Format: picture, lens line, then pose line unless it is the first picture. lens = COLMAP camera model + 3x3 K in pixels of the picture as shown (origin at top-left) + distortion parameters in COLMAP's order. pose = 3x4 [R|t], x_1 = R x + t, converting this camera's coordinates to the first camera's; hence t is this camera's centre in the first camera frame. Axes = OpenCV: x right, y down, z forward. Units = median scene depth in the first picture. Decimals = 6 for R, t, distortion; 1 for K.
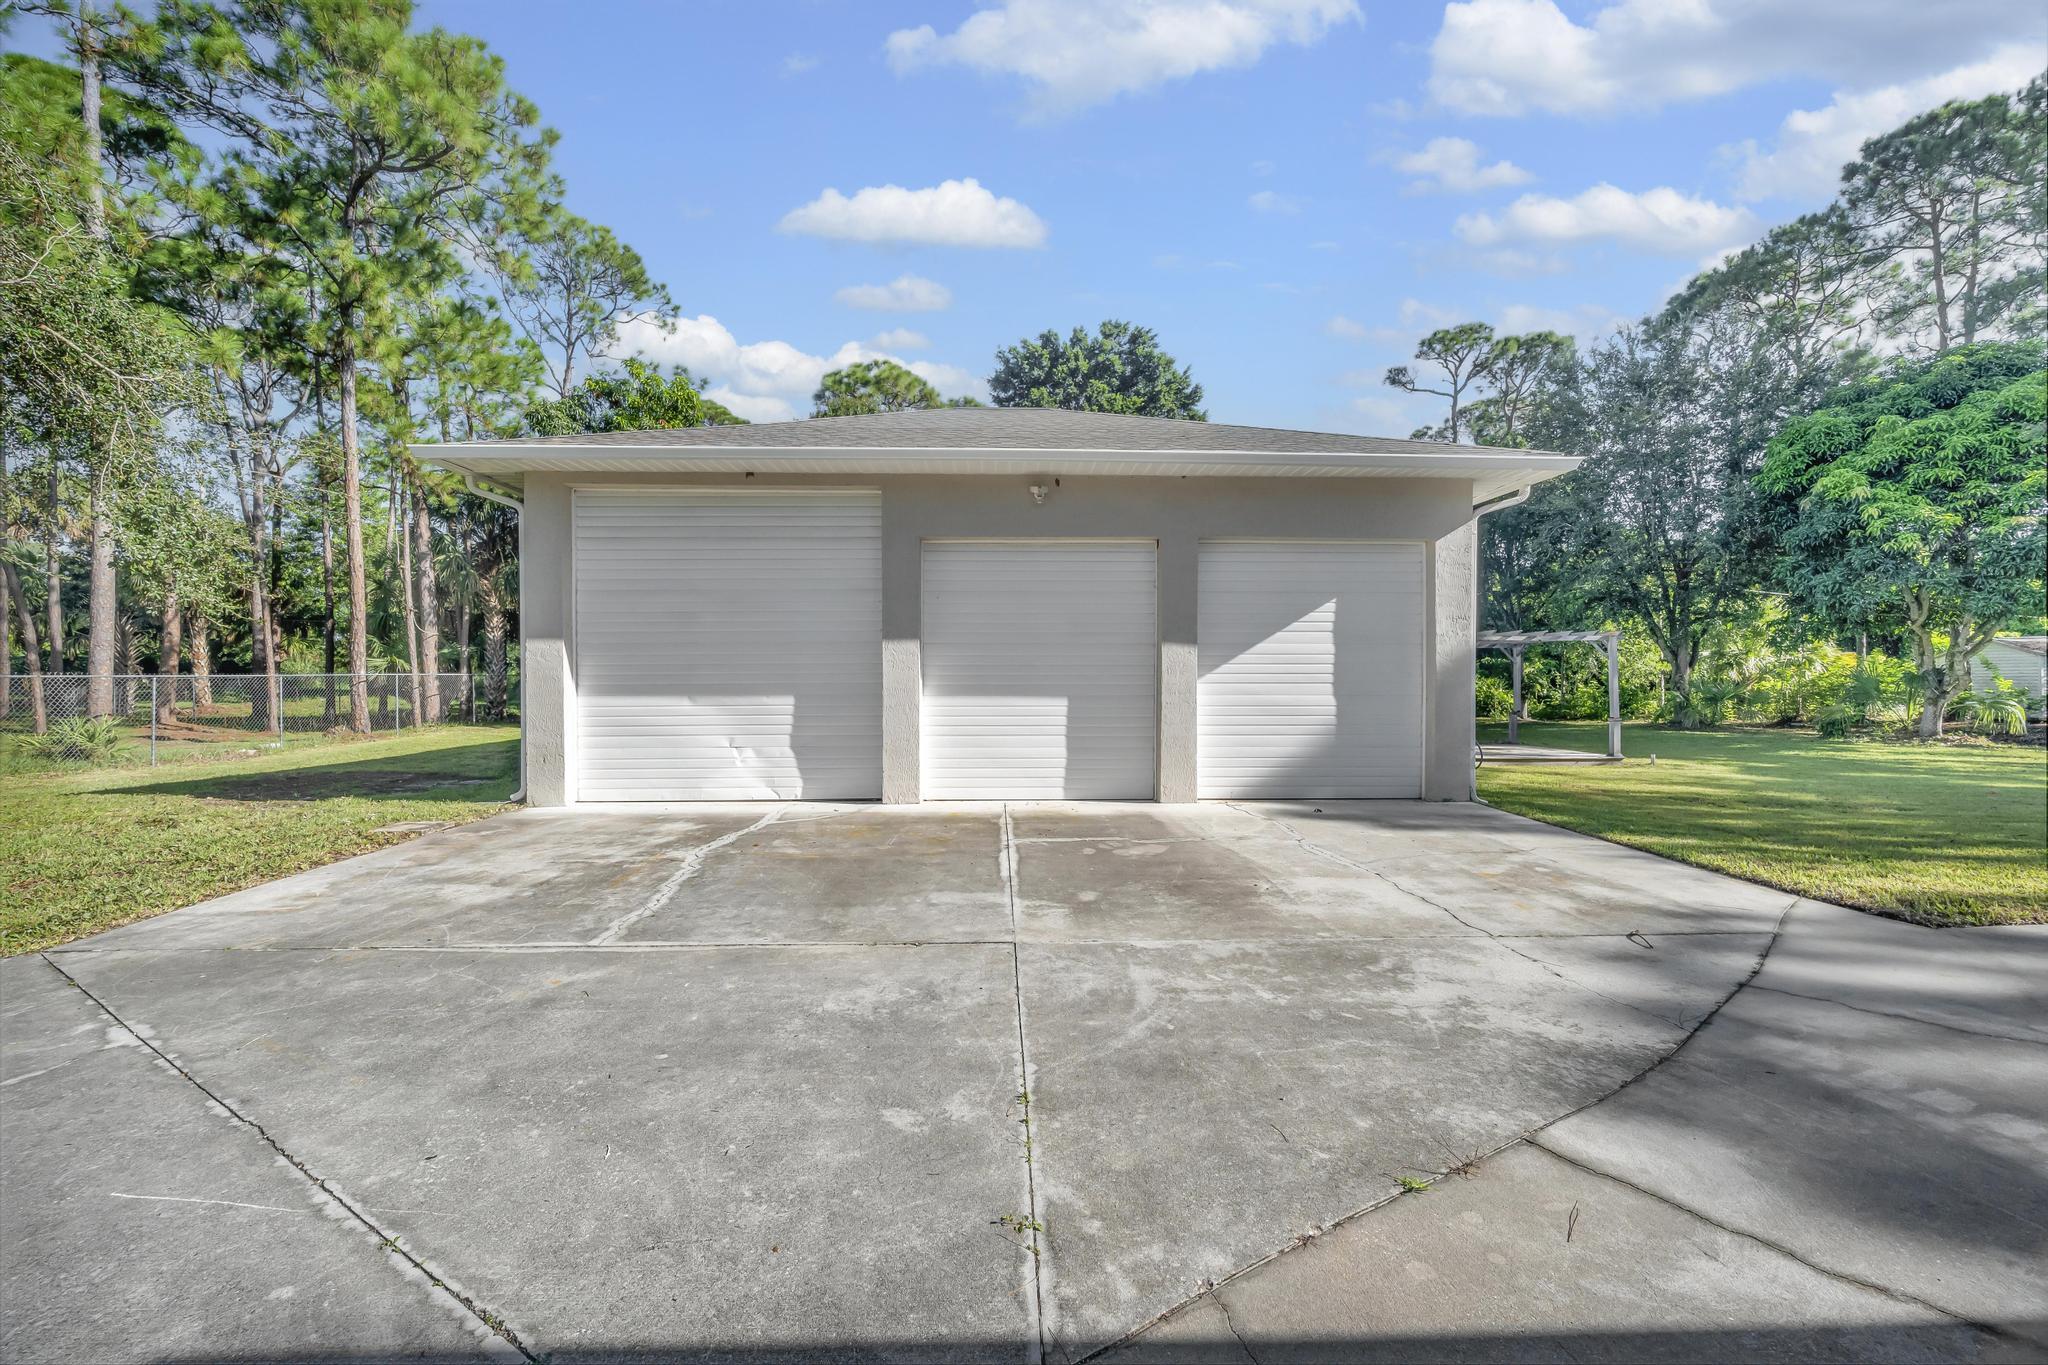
lens RADIAL K [[806.2, 0, 1015.6], [0, 806.2, 681.1], [0, 0, 1]] dist [0.003077, -0.000184]
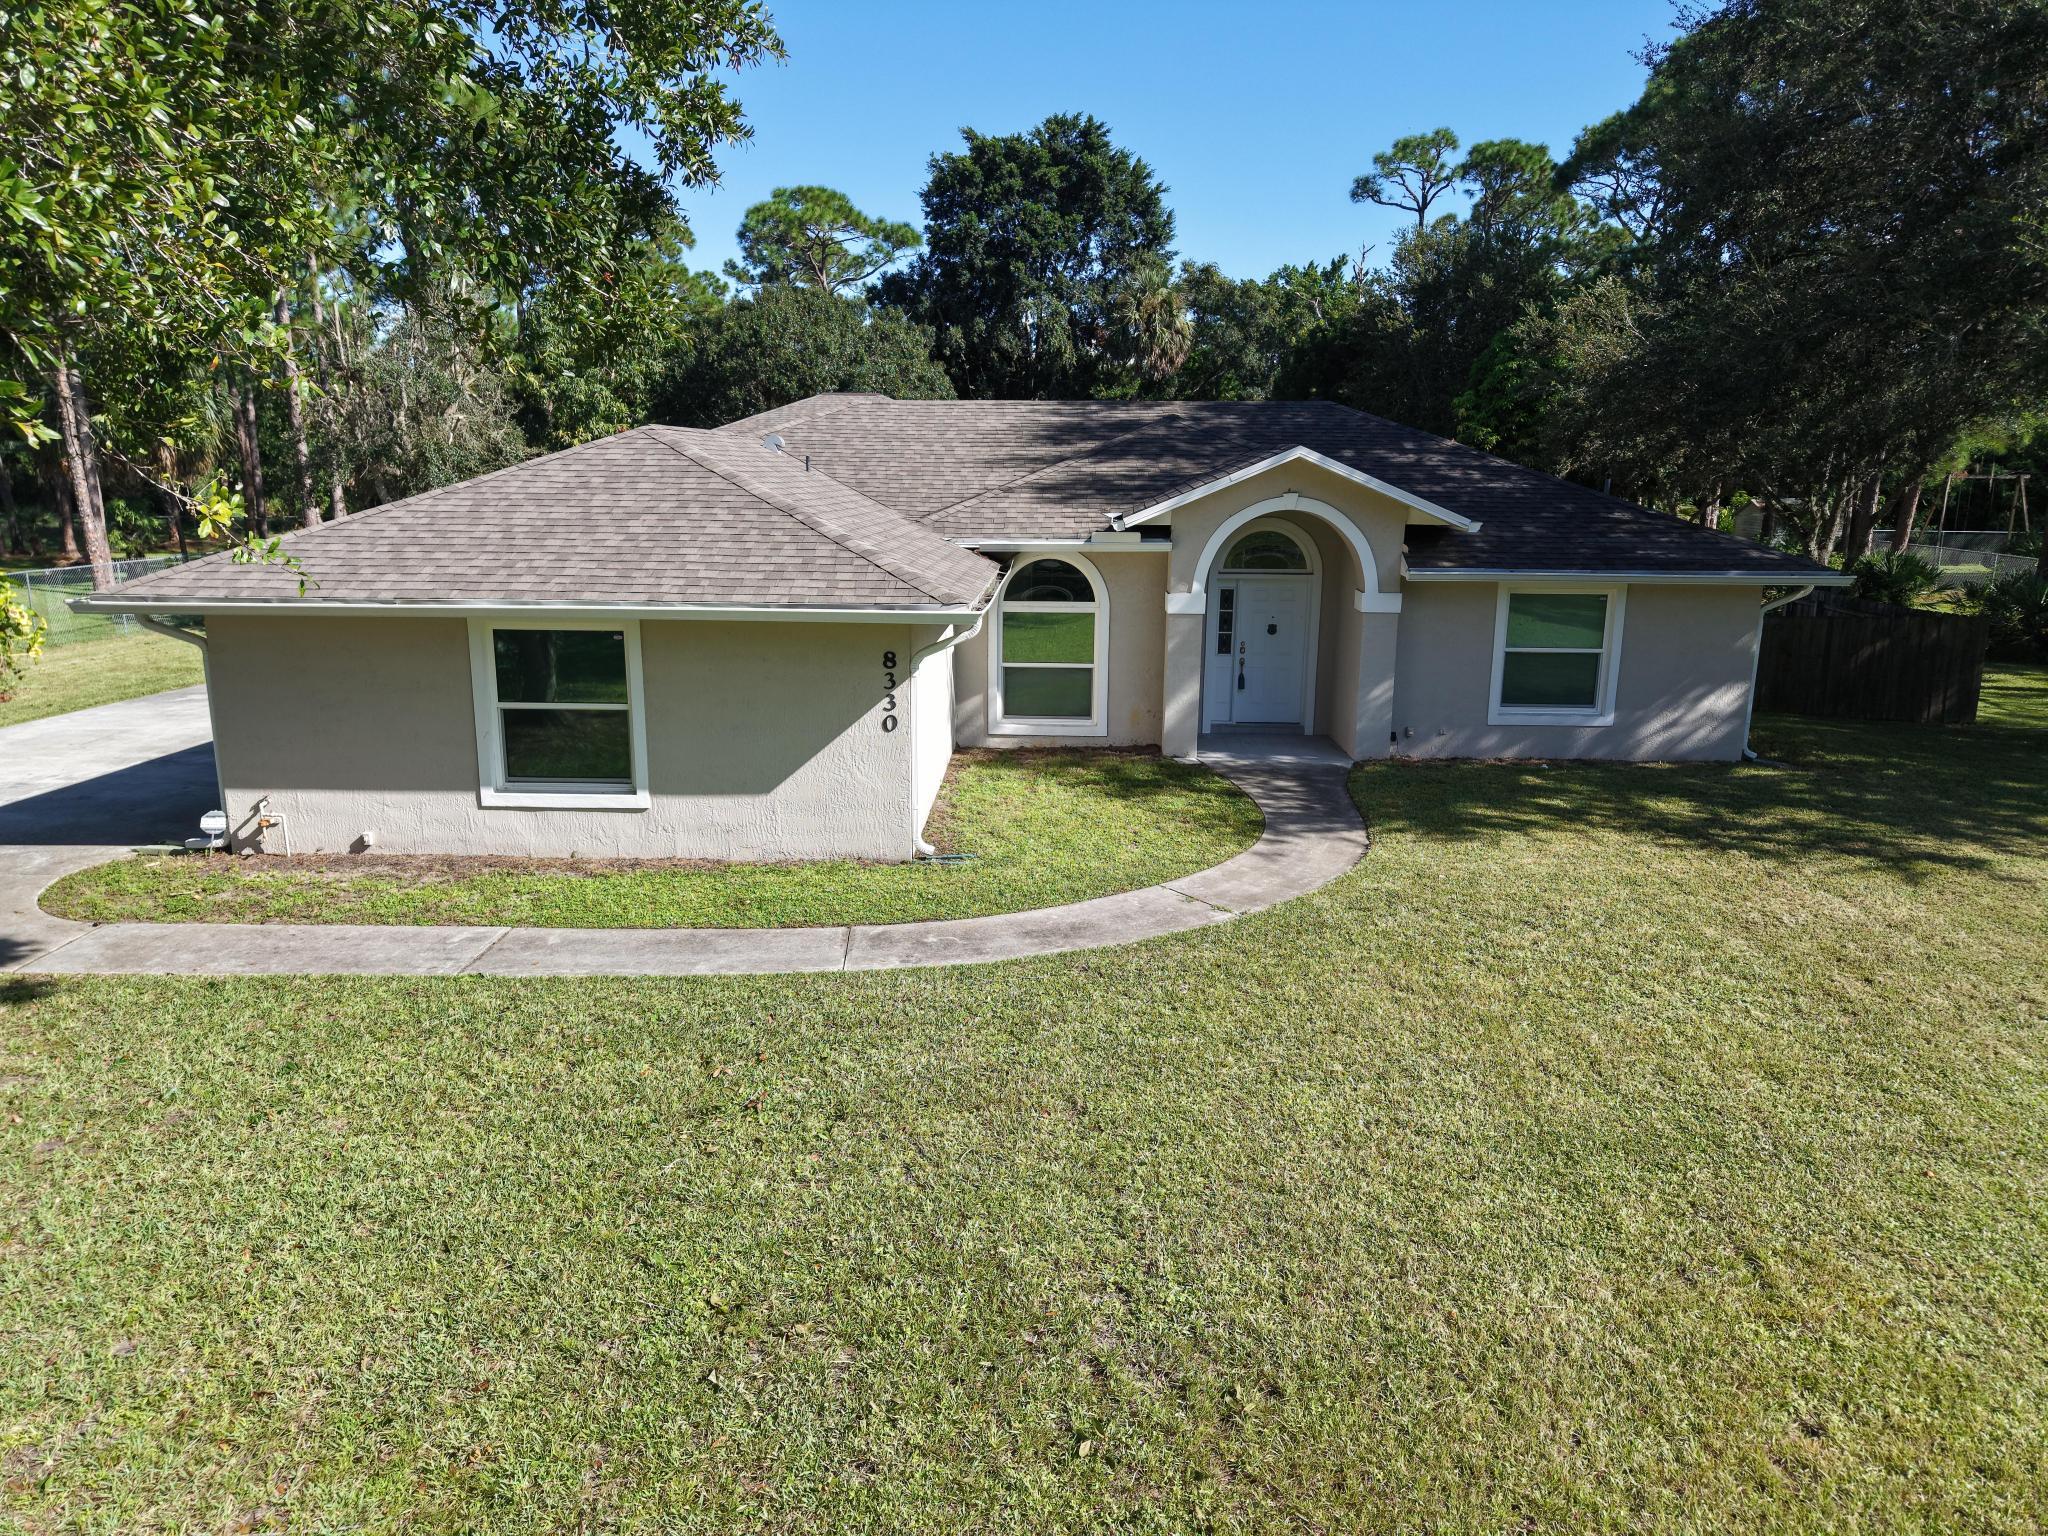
lens RADIAL K [[1378.2, 0, 1029.9], [0, 1378.2, 766.5], [0, 0, 1]] dist [0.040707, -0.013535]
pose [[0.999666, 0.012461, -0.022653, 0.141216], [-0.007672, 0.979693, 0.200354, -0.046515], [0.024690, -0.200114, 0.979462, -0.722799]]
